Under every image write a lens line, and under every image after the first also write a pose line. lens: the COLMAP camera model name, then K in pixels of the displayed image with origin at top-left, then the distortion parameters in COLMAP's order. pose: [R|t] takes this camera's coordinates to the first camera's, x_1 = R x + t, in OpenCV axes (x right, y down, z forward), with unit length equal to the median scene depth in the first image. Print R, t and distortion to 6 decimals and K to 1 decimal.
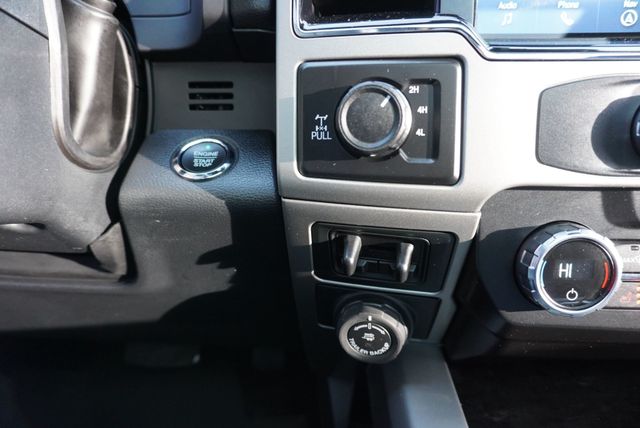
lens RADIAL K [[435.8, 0, 319.8], [0, 435.8, 210.2], [0, 0, 1]] dist [-0.038264, 0.031827]
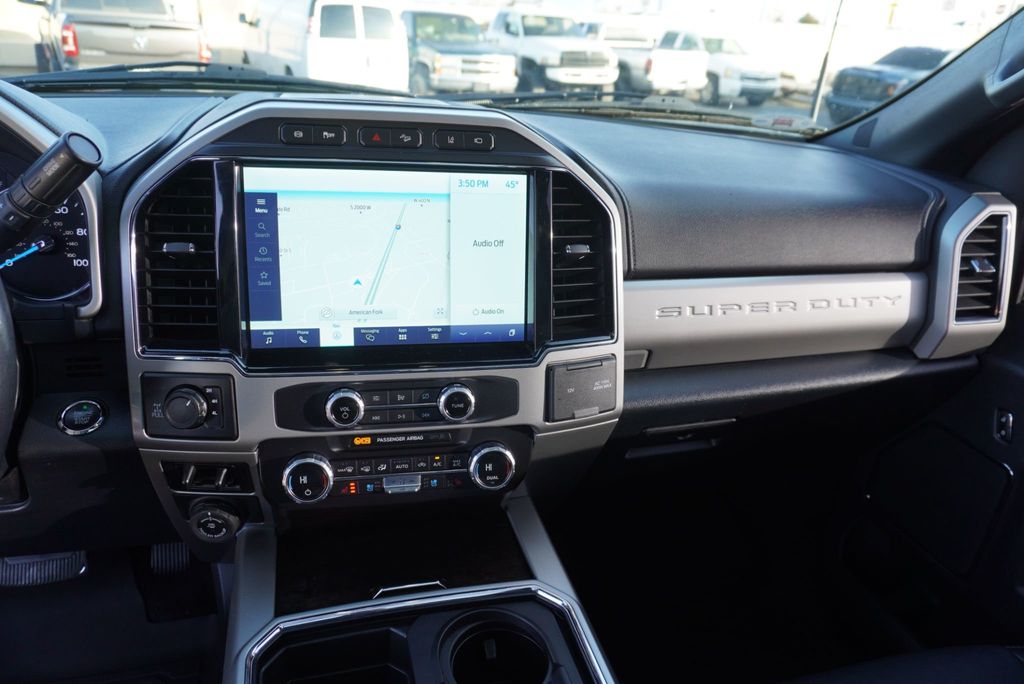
lens RADIAL K [[697.3, 0, 509.3], [0, 697.3, 346.8], [0, 0, 1]] dist [-0.038264, 0.031827]
pose [[0.956785, -0.045615, 0.287195, 0.498234], [0.033195, 0.998297, 0.047968, -0.466735], [-0.288894, -0.036361, 0.956670, -1.793129]]
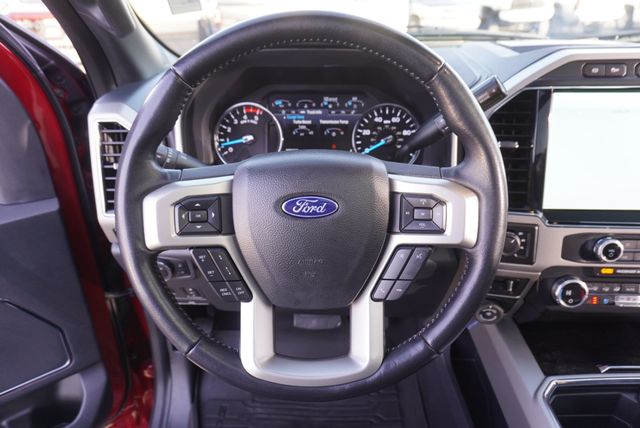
lens RADIAL K [[435.8, 0, 320.9], [0, 435.8, 218.2], [0, 0, 1]] dist [-0.038264, 0.031827]
pose [[0.999979, -0.006019, 0.002337, -0.957531], [0.005780, 0.995793, 0.091445, -0.549177], [-0.002877, -0.091429, 0.995807, -1.600351]]
